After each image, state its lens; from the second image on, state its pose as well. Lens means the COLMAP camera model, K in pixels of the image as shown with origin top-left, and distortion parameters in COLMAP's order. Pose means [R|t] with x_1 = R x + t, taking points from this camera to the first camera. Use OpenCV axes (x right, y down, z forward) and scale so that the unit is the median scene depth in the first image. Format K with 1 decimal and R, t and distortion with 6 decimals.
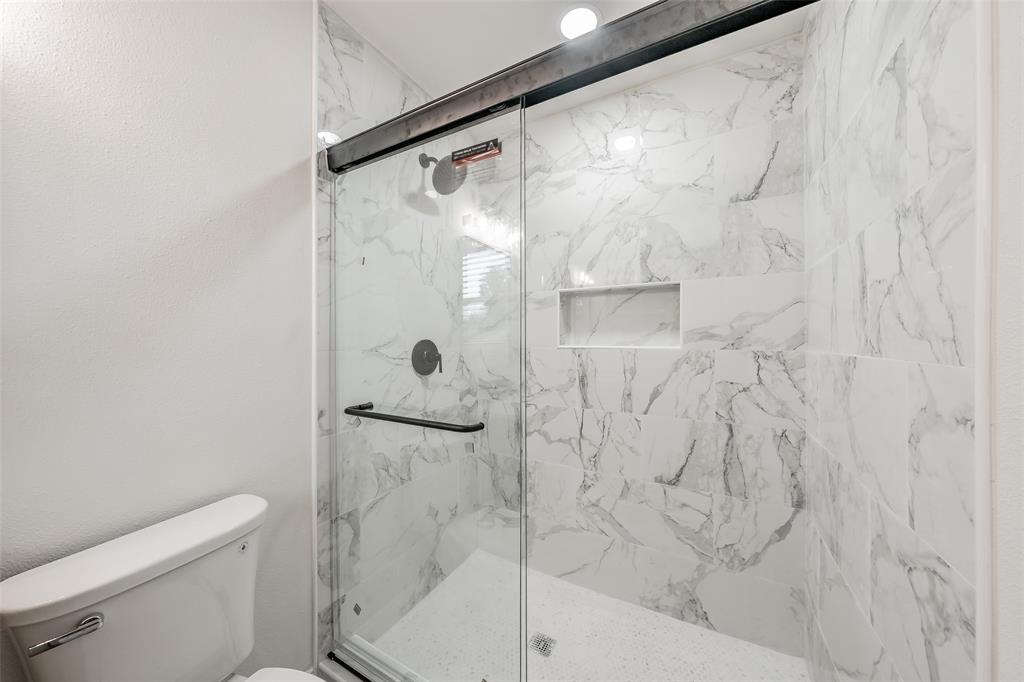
lens RADIAL K [[357.2, 0, 515.3], [0, 357.2, 339.7], [0, 0, 1]] dist [-0.003650, 0.000427]
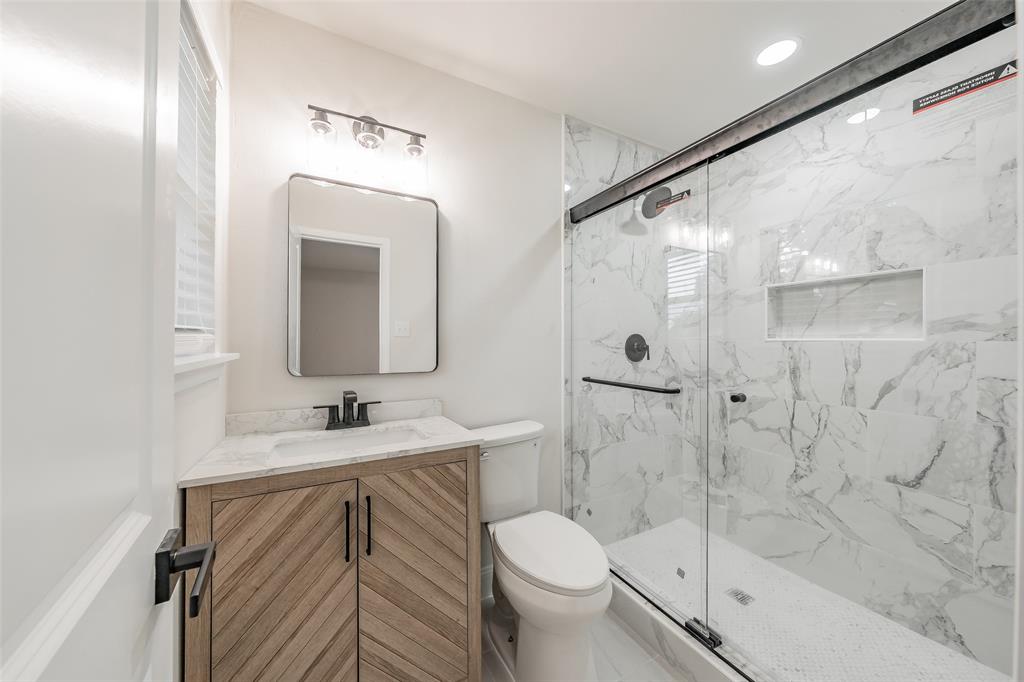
lens RADIAL K [[357.2, 0, 503.5], [0, 357.2, 341.8], [0, 0, 1]] dist [-0.003650, 0.000427]
pose [[0.829539, 0.001781, -0.558446, 0.078111], [0.001372, 0.999985, 0.005227, 0.022500], [0.558447, -0.005103, 0.829524, -0.363959]]
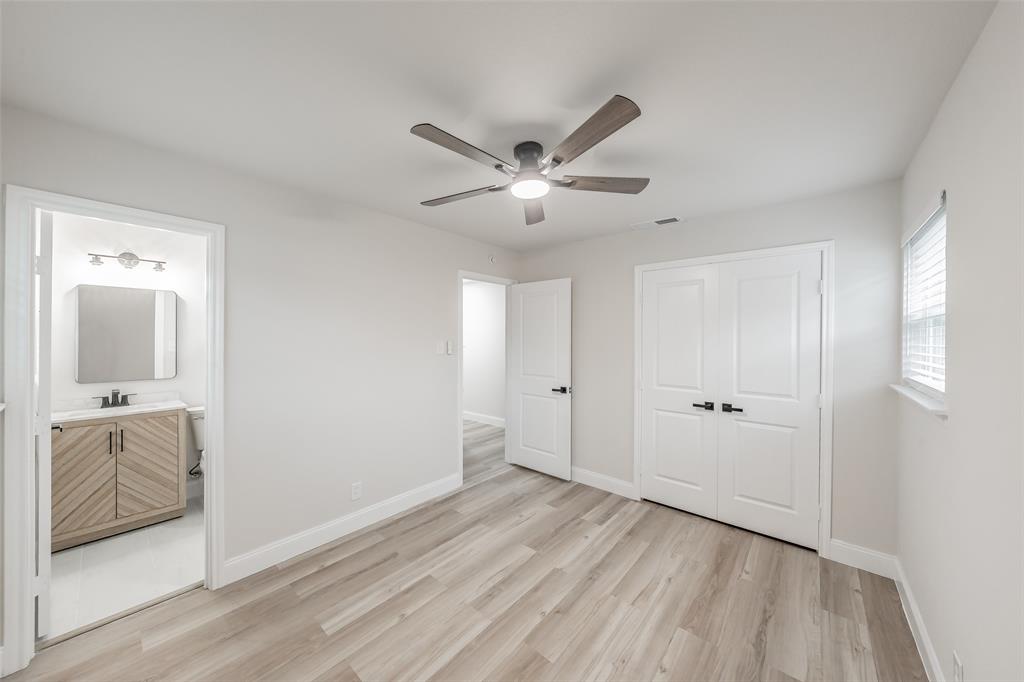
lens RADIAL K [[357.2, 0, 507.0], [0, 357.2, 340.9], [0, 0, 1]] dist [-0.003650, 0.000427]
pose [[0.976963, 0.009335, -0.213204, 1.672636], [-0.006710, 0.999893, 0.013033, -0.142757], [0.213302, -0.011302, 0.976921, -1.226899]]
